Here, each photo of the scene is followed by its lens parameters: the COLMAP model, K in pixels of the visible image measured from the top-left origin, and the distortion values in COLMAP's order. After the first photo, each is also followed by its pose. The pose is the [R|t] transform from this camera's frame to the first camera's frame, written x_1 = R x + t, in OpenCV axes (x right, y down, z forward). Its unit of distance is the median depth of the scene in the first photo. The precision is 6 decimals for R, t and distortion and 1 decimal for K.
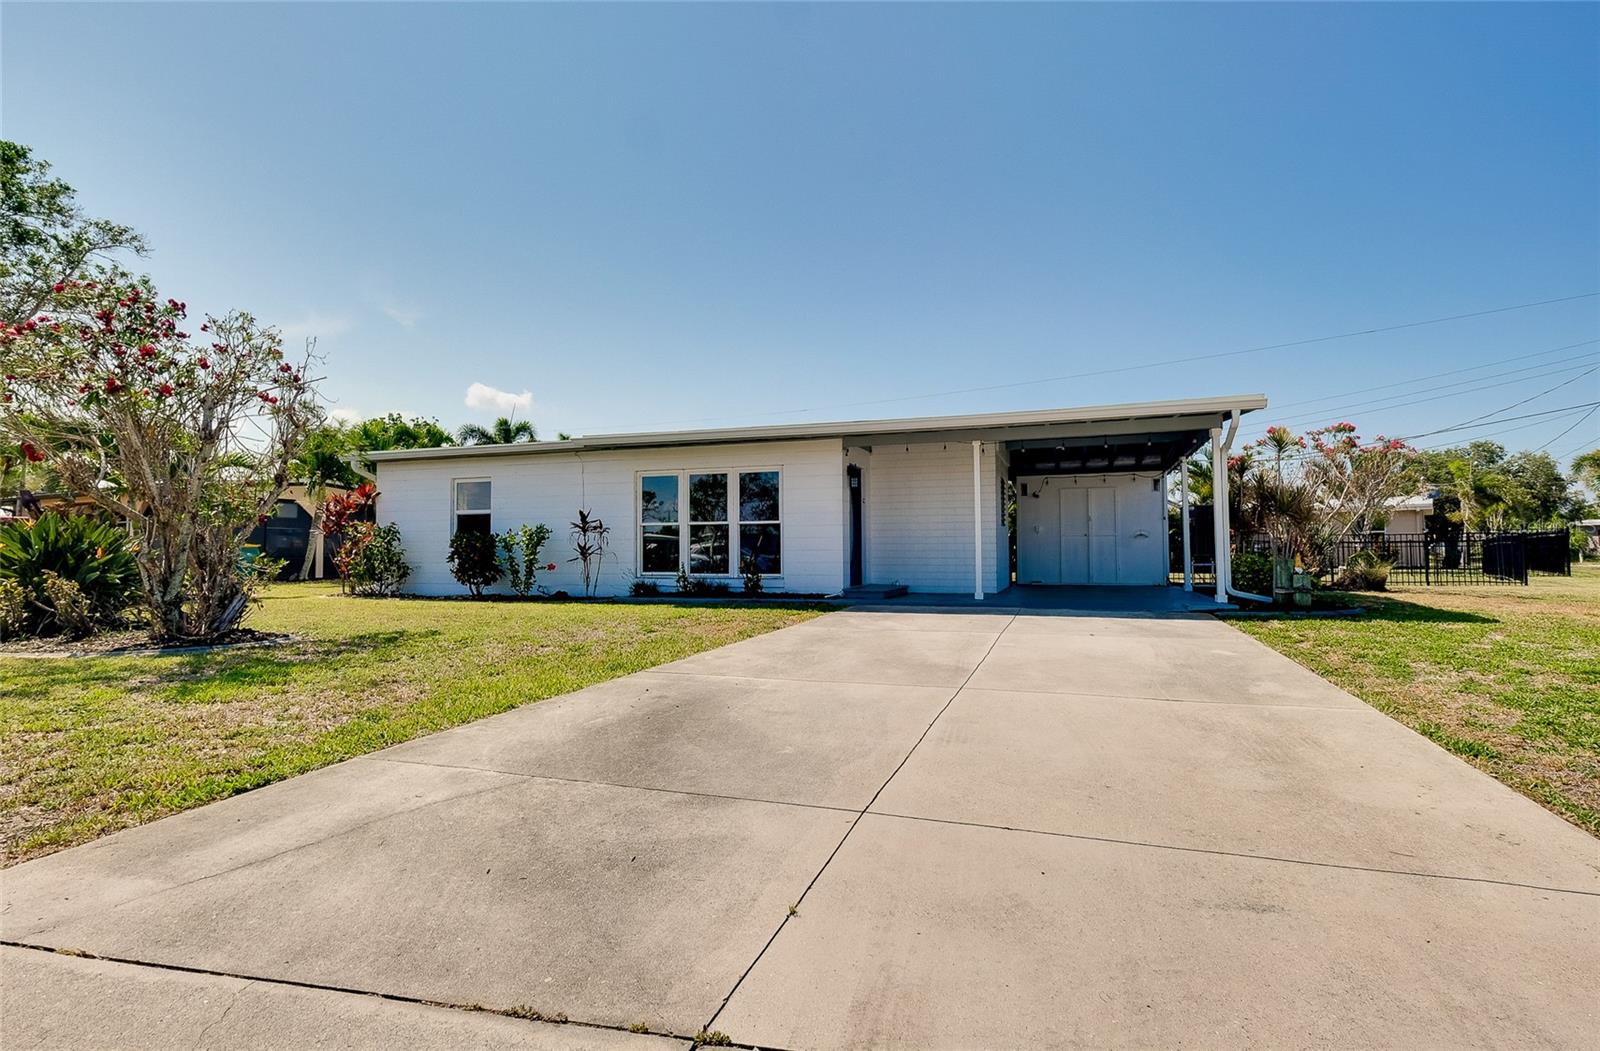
lens RADIAL K [[769.3, 0, 826.5], [0, 769.3, 513.7], [0, 0, 1]] dist [-0.002514, -0.000566]
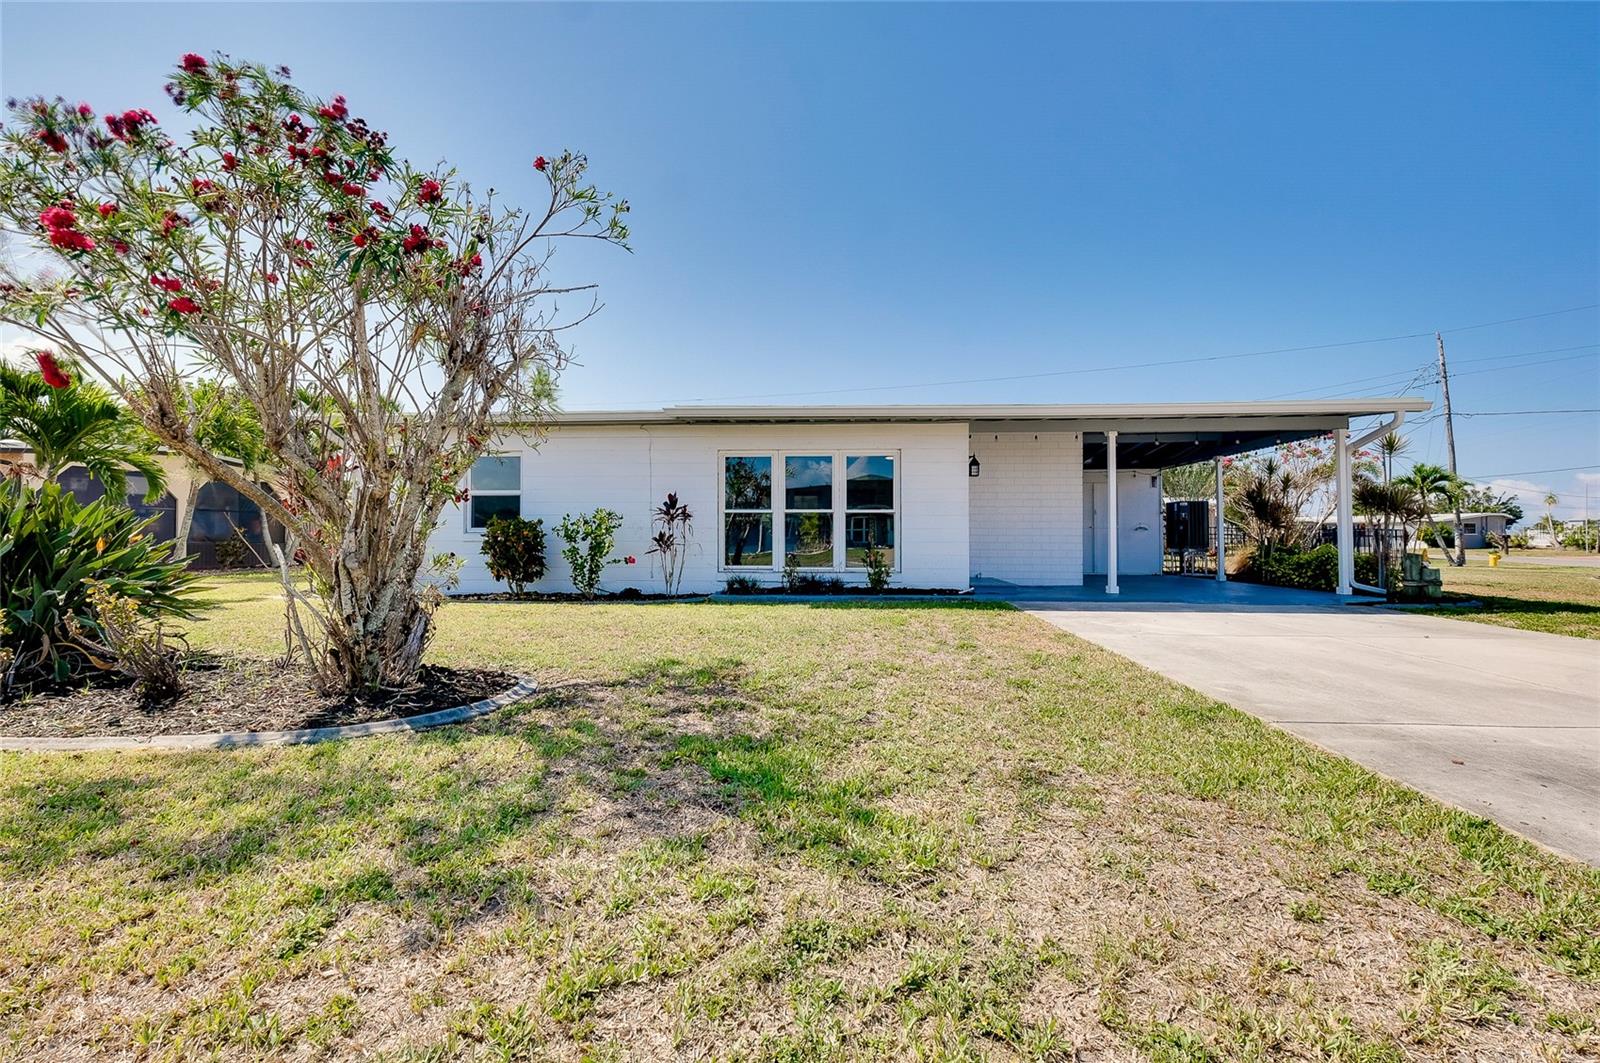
lens RADIAL K [[698.1, 0, 800.0], [0, 698.1, 531.5], [0, 0, 1]] dist [-0.001629, -0.000033]
pose [[0.967842, 0.008830, 0.251405, -0.363277], [-0.019108, 0.999077, 0.038473, 0.005030], [-0.250833, -0.042040, 0.967117, 0.213782]]
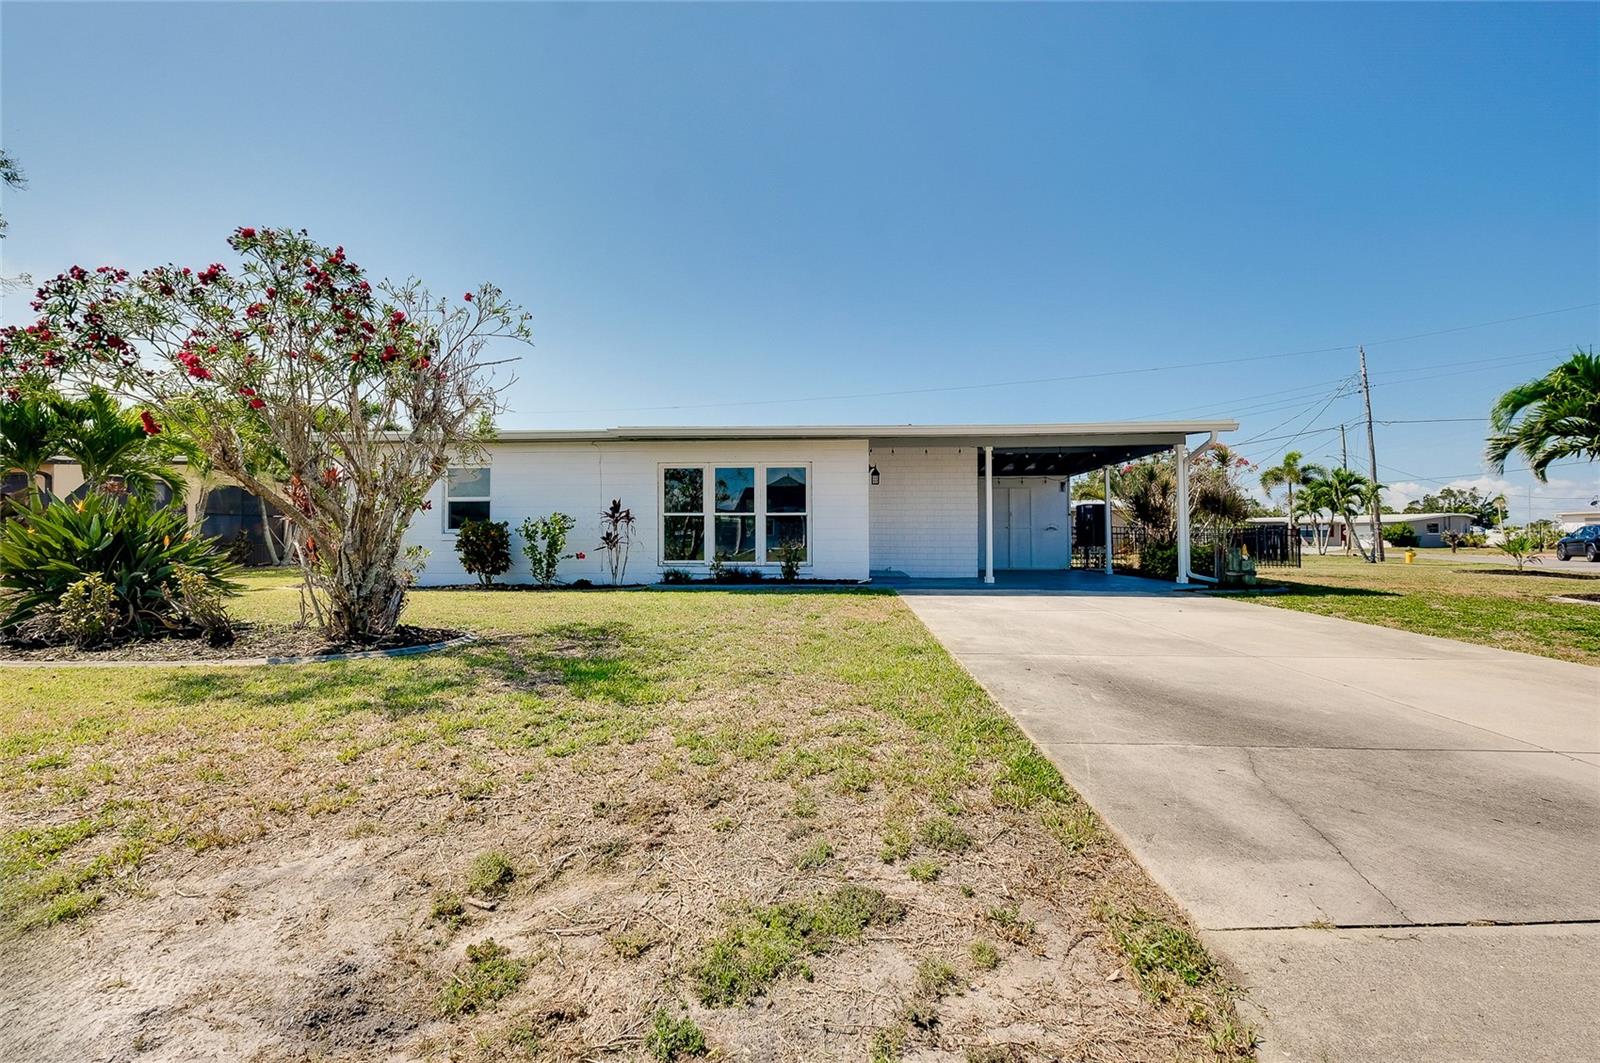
lens RADIAL K [[701.8, 0, 800.0], [0, 701.8, 531.5], [0, 0, 1]] dist [-0.003109, -0.000481]
pose [[0.966314, 0.006934, 0.257274, -0.311245], [-0.016710, 0.999218, 0.035833, 0.000242], [-0.256825, -0.038925, 0.965674, 0.045685]]
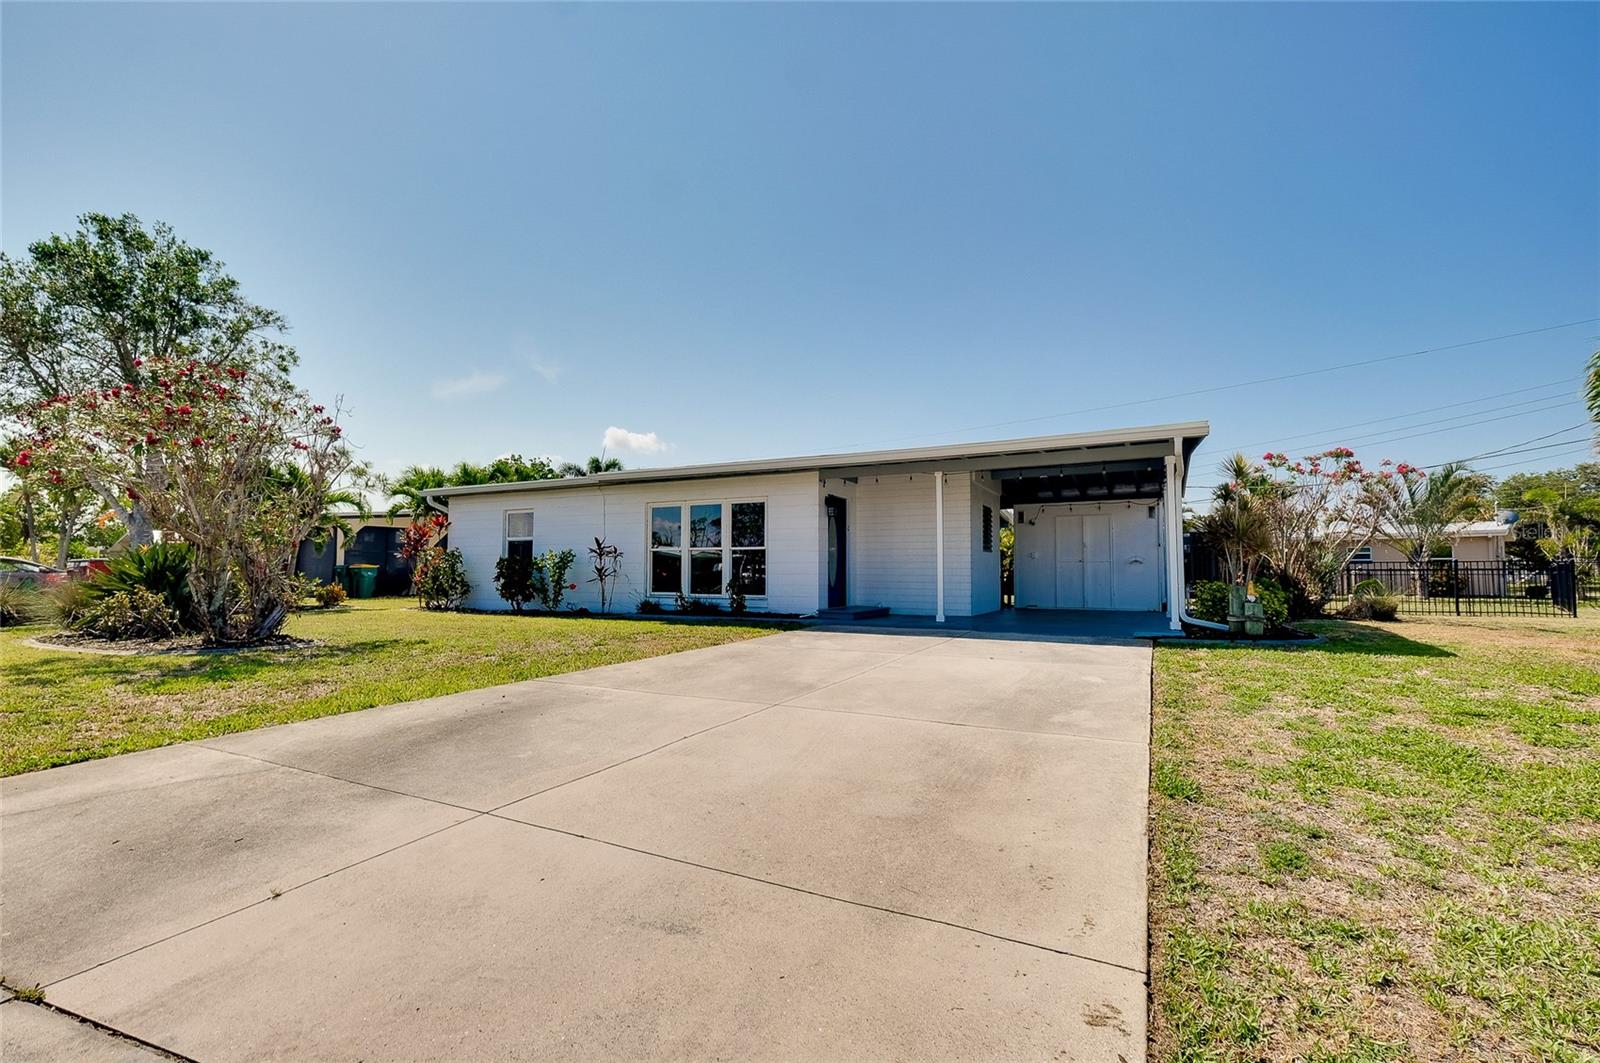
lens RADIAL K [[701.8, 0, 800.0], [0, 701.8, 531.5], [0, 0, 1]] dist [-0.003109, -0.000481]
pose [[0.987834, -0.001472, -0.155504, 0.139041], [-0.000311, 0.999935, -0.011438, -0.001229], [0.155510, 0.011348, 0.987769, 0.014868]]
